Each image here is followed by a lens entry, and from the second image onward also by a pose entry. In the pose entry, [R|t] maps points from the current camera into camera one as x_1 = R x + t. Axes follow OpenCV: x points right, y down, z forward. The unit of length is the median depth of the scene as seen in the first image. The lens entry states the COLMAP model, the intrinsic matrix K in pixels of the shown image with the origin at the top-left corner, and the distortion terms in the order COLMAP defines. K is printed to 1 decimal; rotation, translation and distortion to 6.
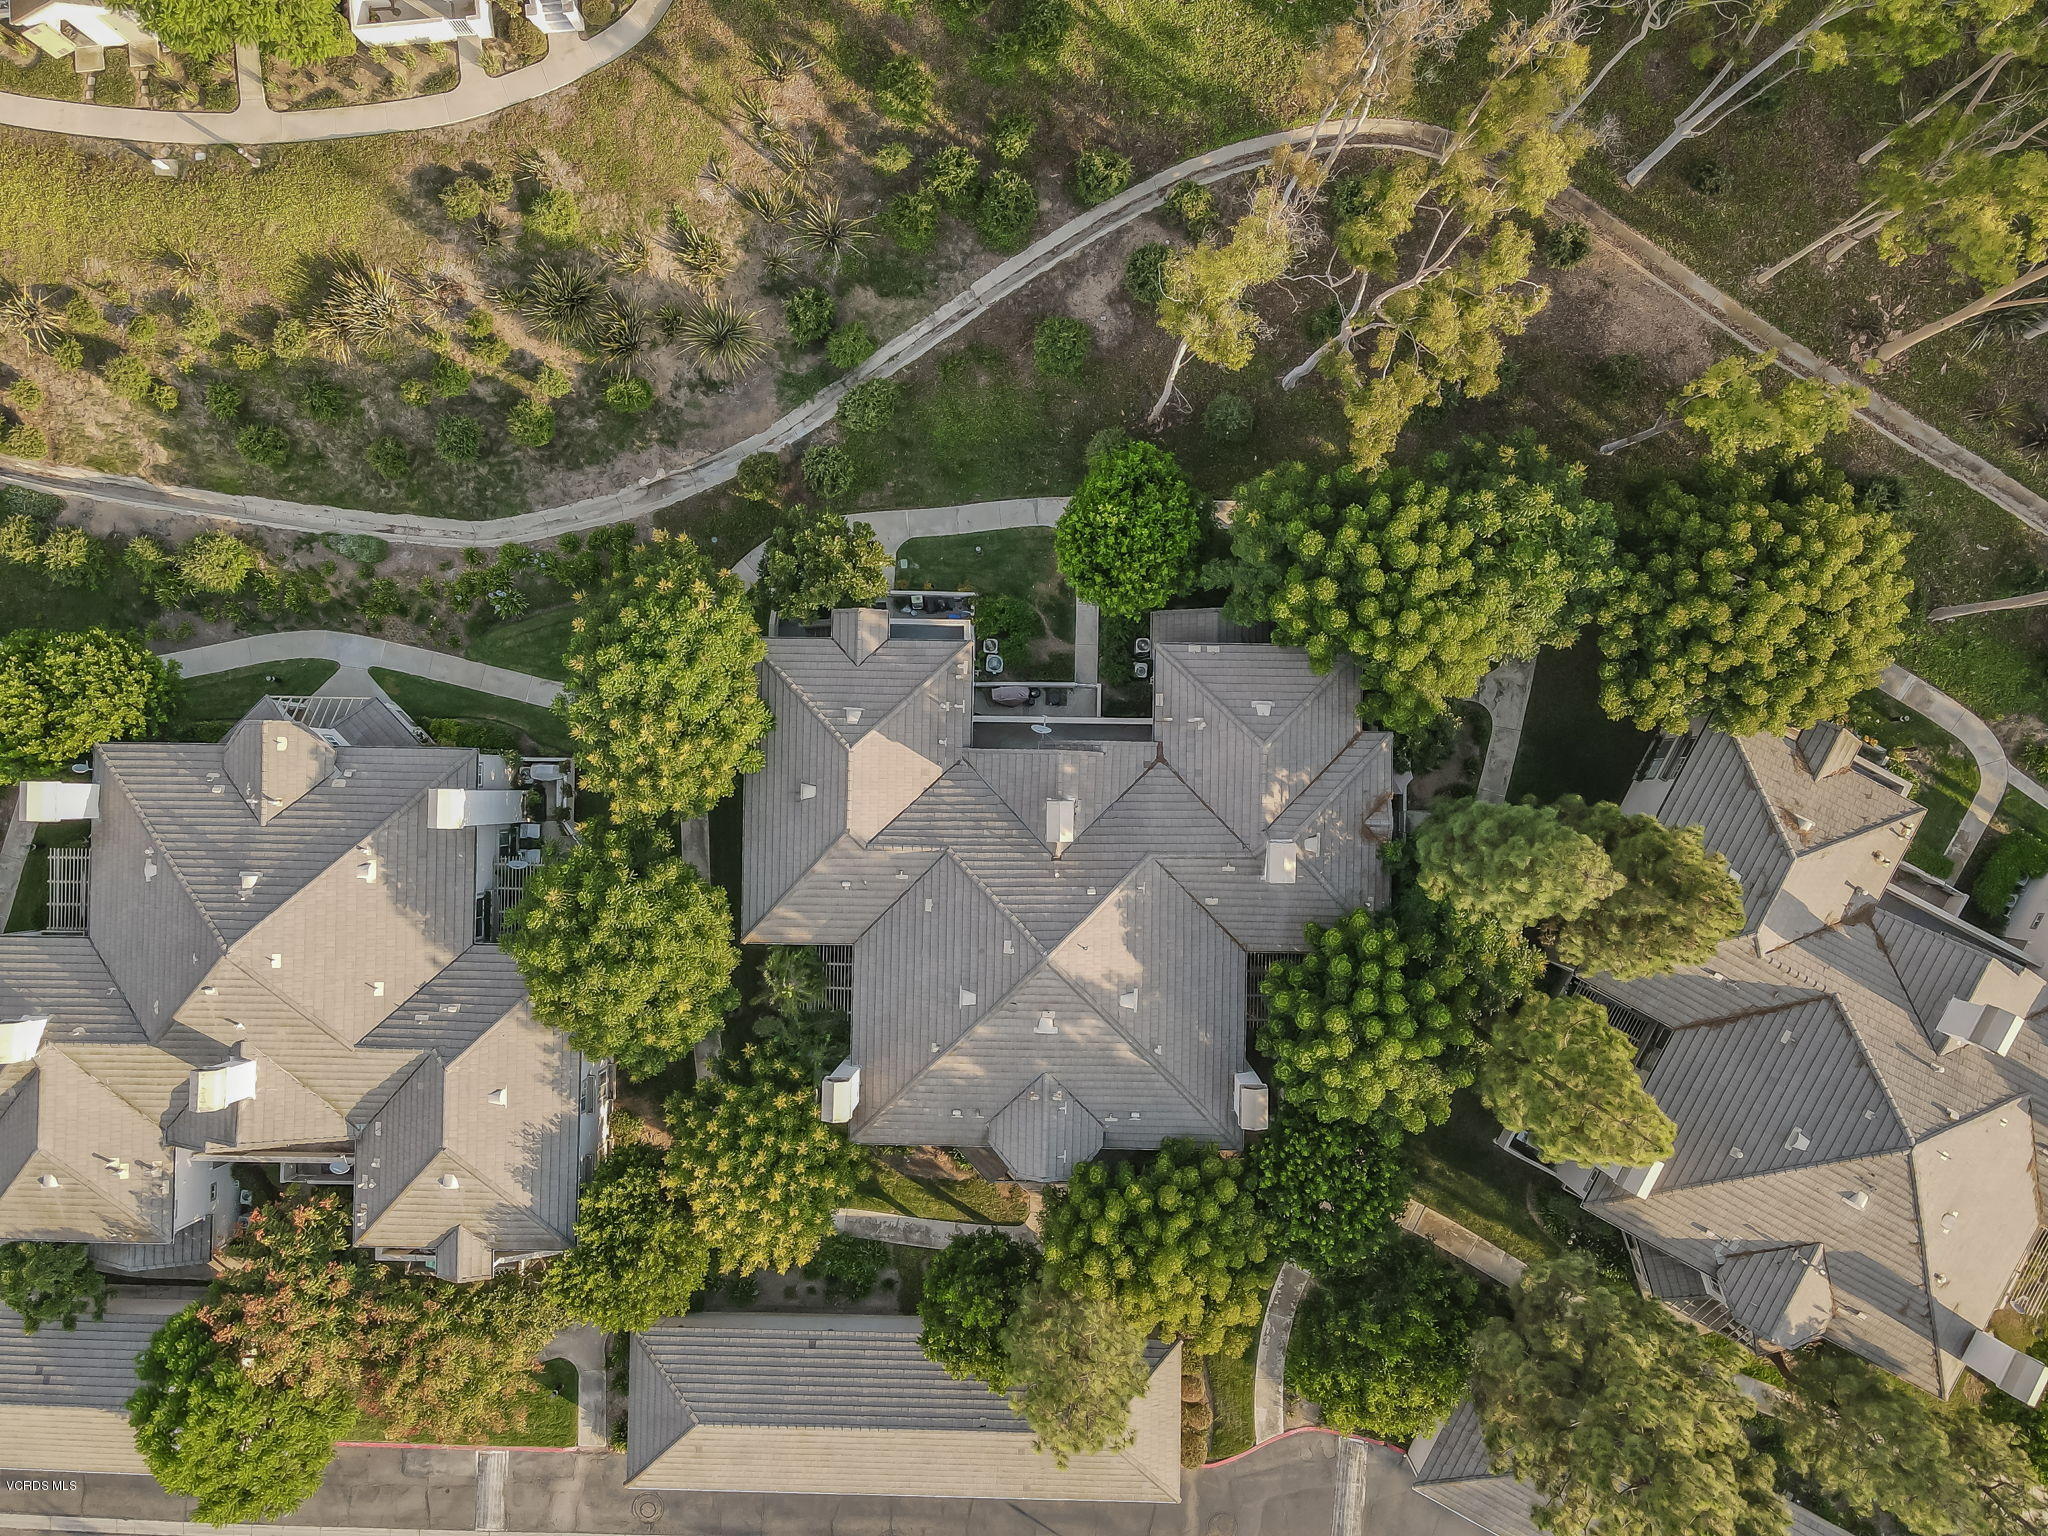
lens RADIAL K [[1513.7, 0, 1024.0], [0, 1513.7, 768.0], [0, 0, 1]] dist [0.013491, 0.004703]
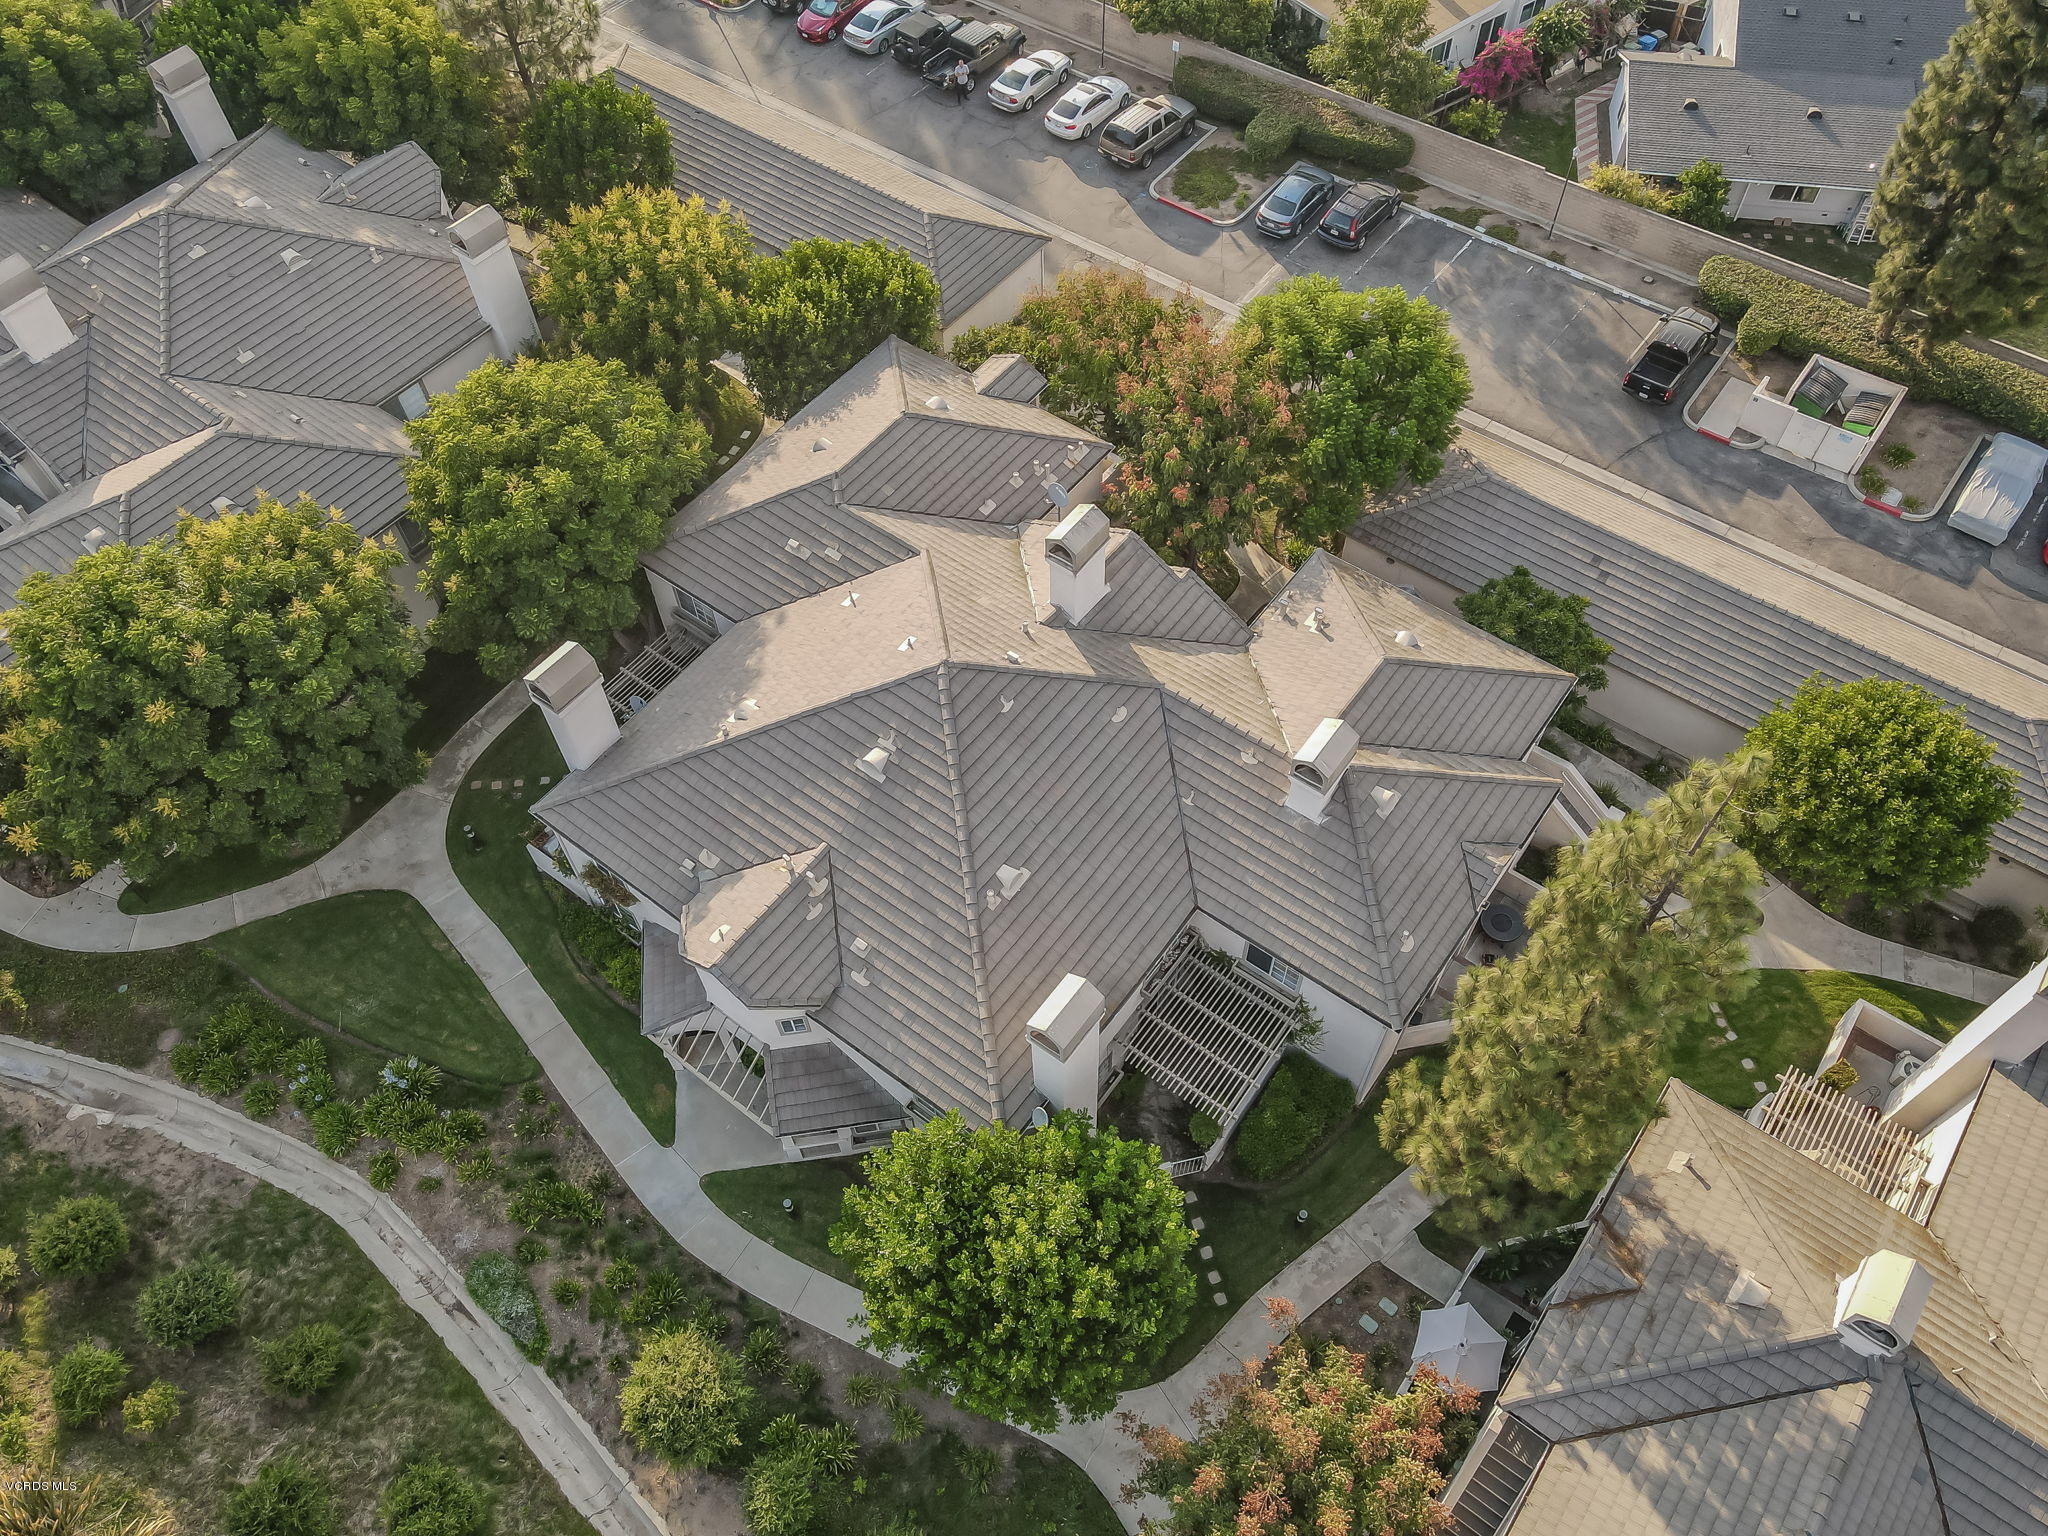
lens RADIAL K [[1513.7, 0, 1024.0], [0, 1513.7, 768.0], [0, 0, 1]] dist [0.013491, 0.004703]
pose [[-0.807957, -0.458648, 0.369930, -0.705741], [0.588678, -0.655754, 0.472700, -0.168961], [0.025780, 0.599691, 0.799816, 0.443879]]
